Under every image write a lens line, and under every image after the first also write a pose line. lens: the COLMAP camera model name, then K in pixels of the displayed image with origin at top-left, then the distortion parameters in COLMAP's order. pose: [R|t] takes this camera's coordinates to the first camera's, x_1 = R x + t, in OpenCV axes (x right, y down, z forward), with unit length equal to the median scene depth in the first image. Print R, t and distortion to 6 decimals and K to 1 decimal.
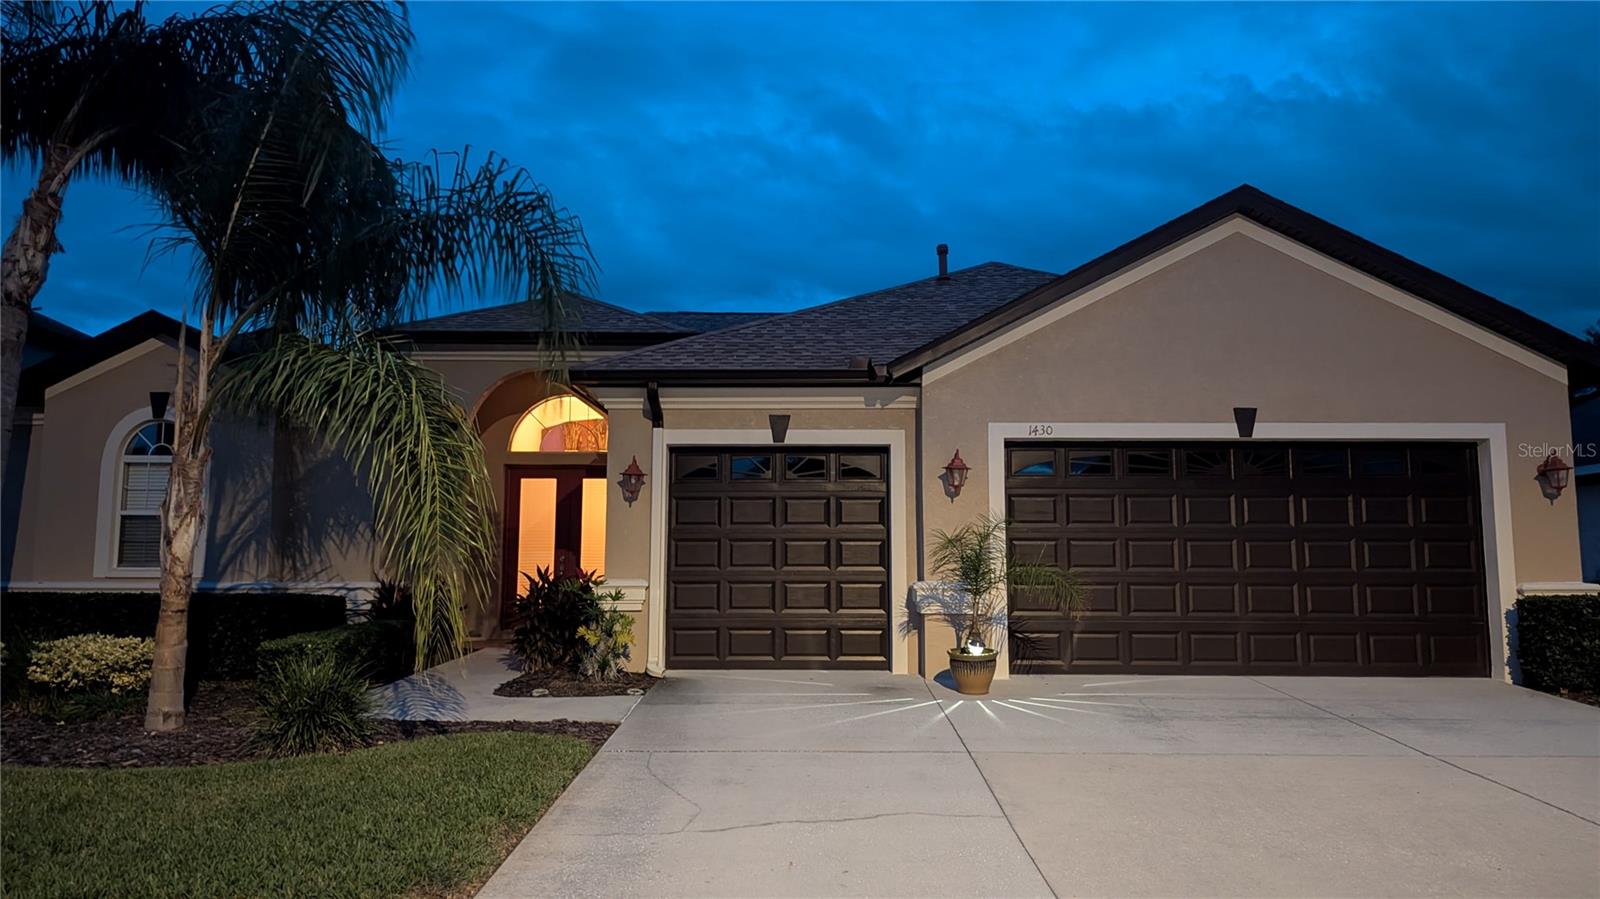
lens RADIAL K [[1132.7, 0, 812.5], [0, 1132.7, 449.9], [0, 0, 1]] dist [0.055134, -0.001623]
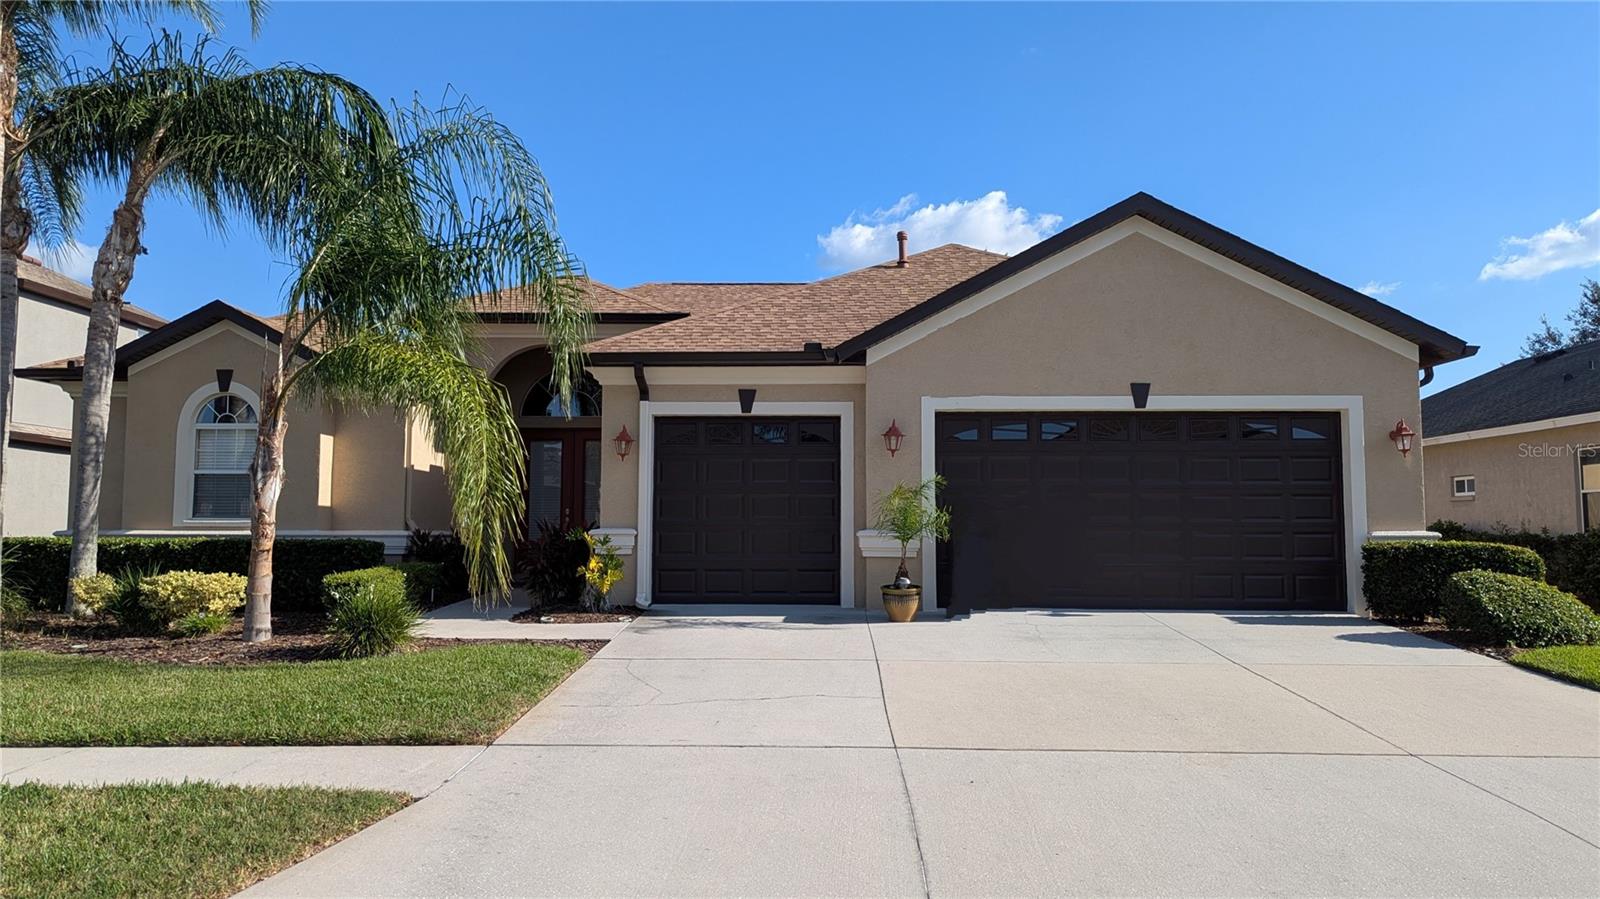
lens RADIAL K [[1132.7, 0, 790.8], [0, 1132.7, 455.8], [0, 0, 1]] dist [0.055134, -0.001623]
pose [[0.999643, -0.001291, -0.026685, 0.048642], [0.002510, 0.998952, 0.045694, -0.016347], [0.026598, -0.045745, 0.998599, -0.179997]]
